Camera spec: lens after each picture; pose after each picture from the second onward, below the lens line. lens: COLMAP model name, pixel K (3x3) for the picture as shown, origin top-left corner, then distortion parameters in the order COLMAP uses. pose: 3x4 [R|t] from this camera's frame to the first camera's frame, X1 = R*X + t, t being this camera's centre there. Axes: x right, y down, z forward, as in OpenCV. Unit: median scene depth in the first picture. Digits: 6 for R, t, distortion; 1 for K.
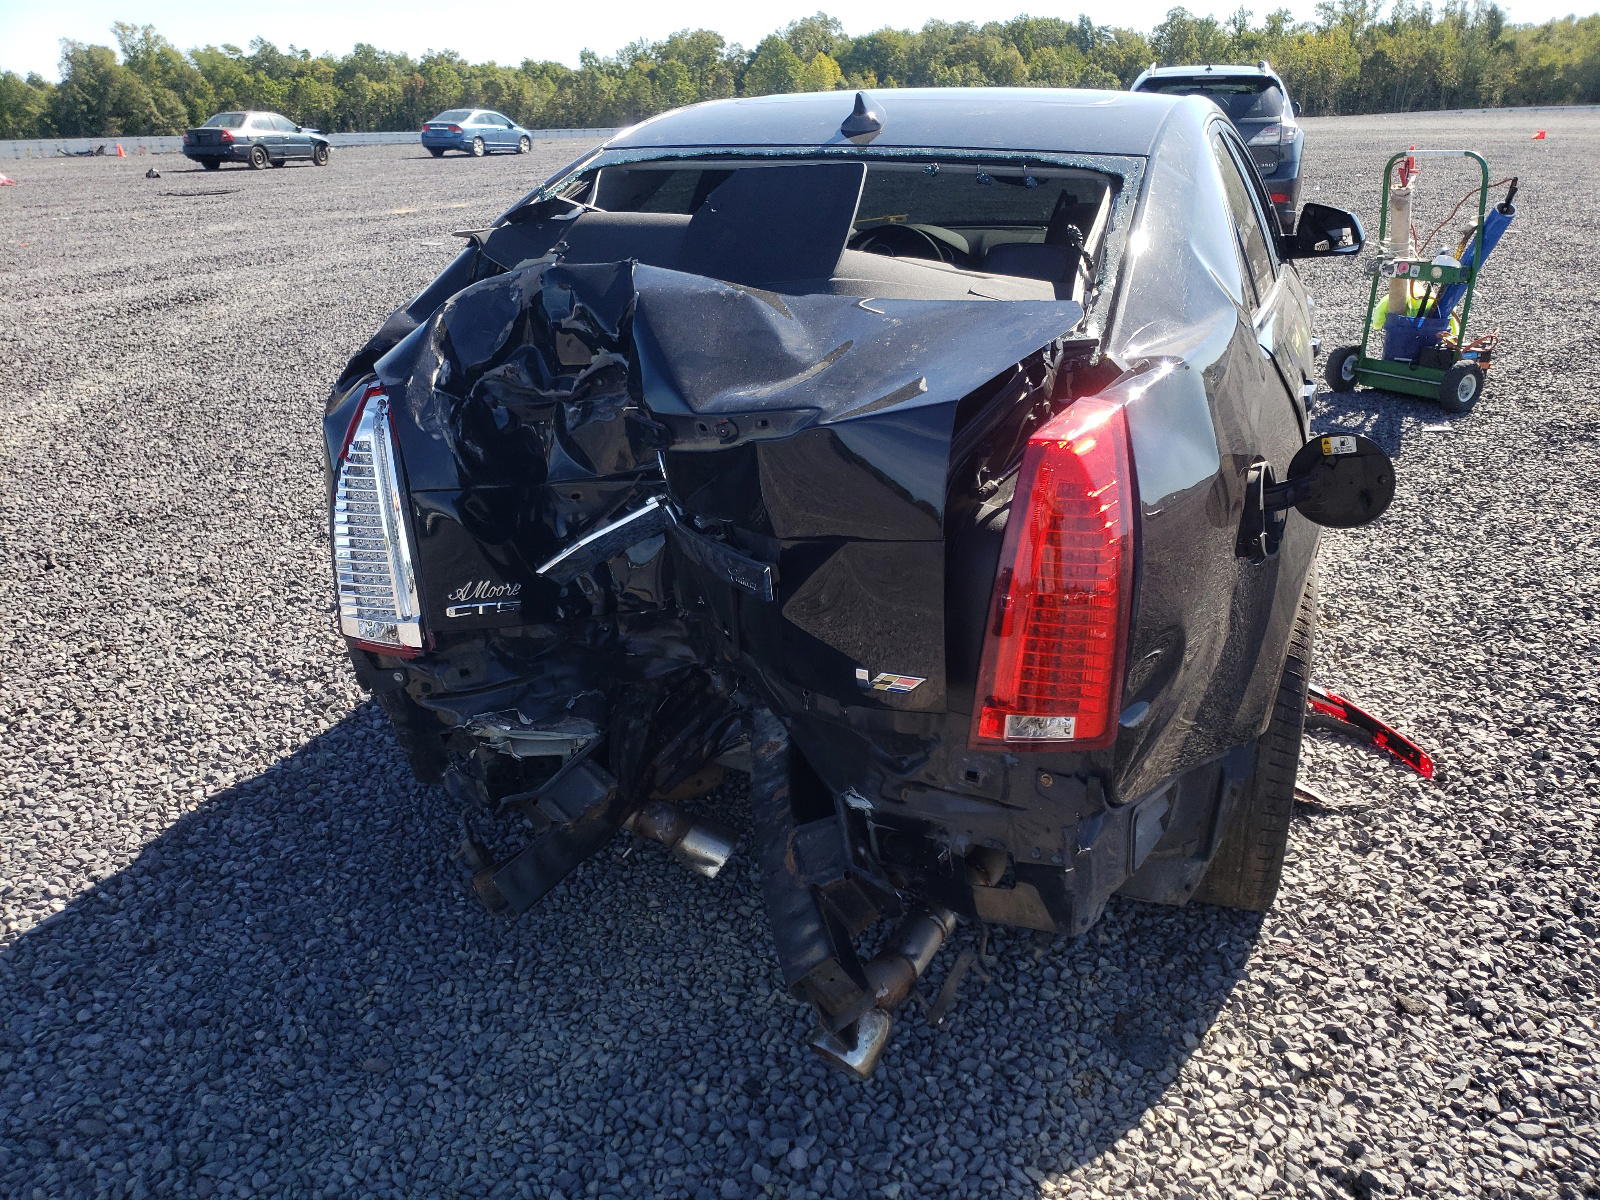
lens RADIAL K [[1298.7, 0, 796.0], [0, 1298.7, 603.9], [0, 0, 1]] dist [0.028277, -0.026267]
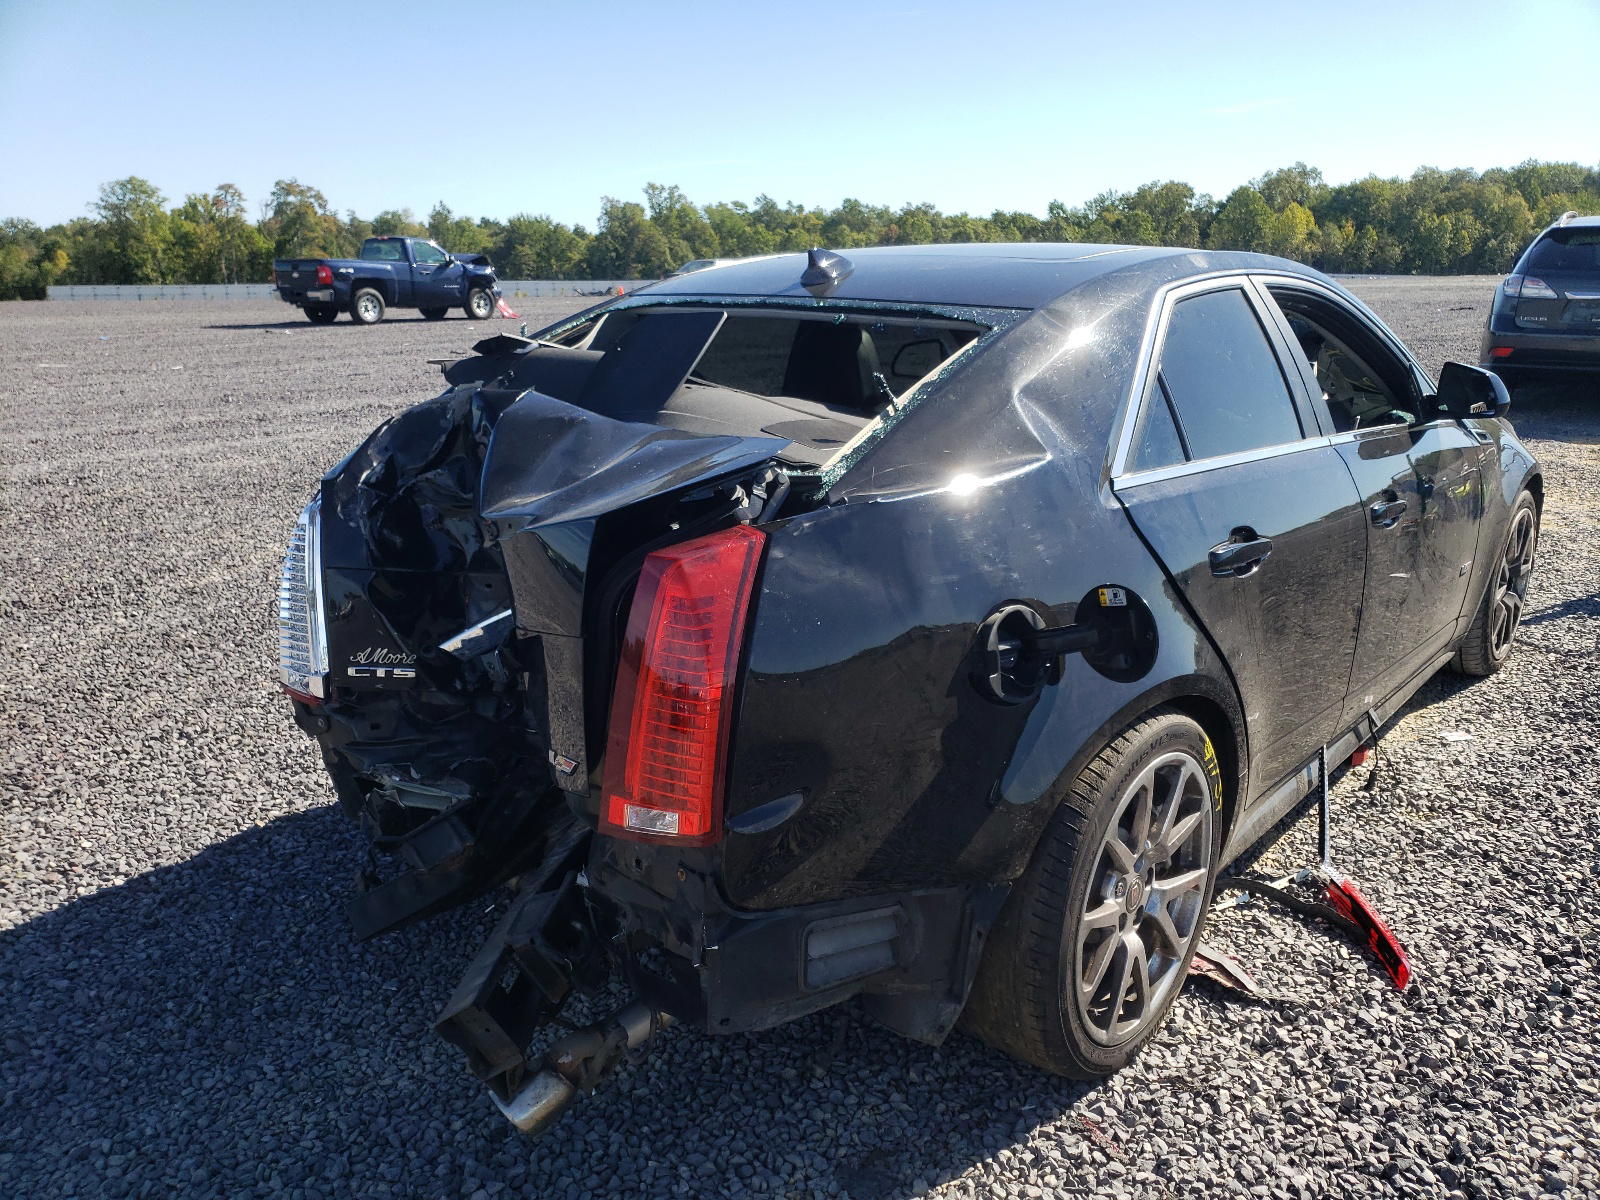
lens RADIAL K [[1295.4, 0, 798.7], [0, 1295.4, 593.8], [0, 0, 1]] dist [0.008583, 0.005143]
pose [[0.945151, 0.087133, -0.314797, 0.455499], [-0.120689, 0.988721, -0.088687, -0.007805], [0.303519, 0.121815, 0.945007, -0.000953]]
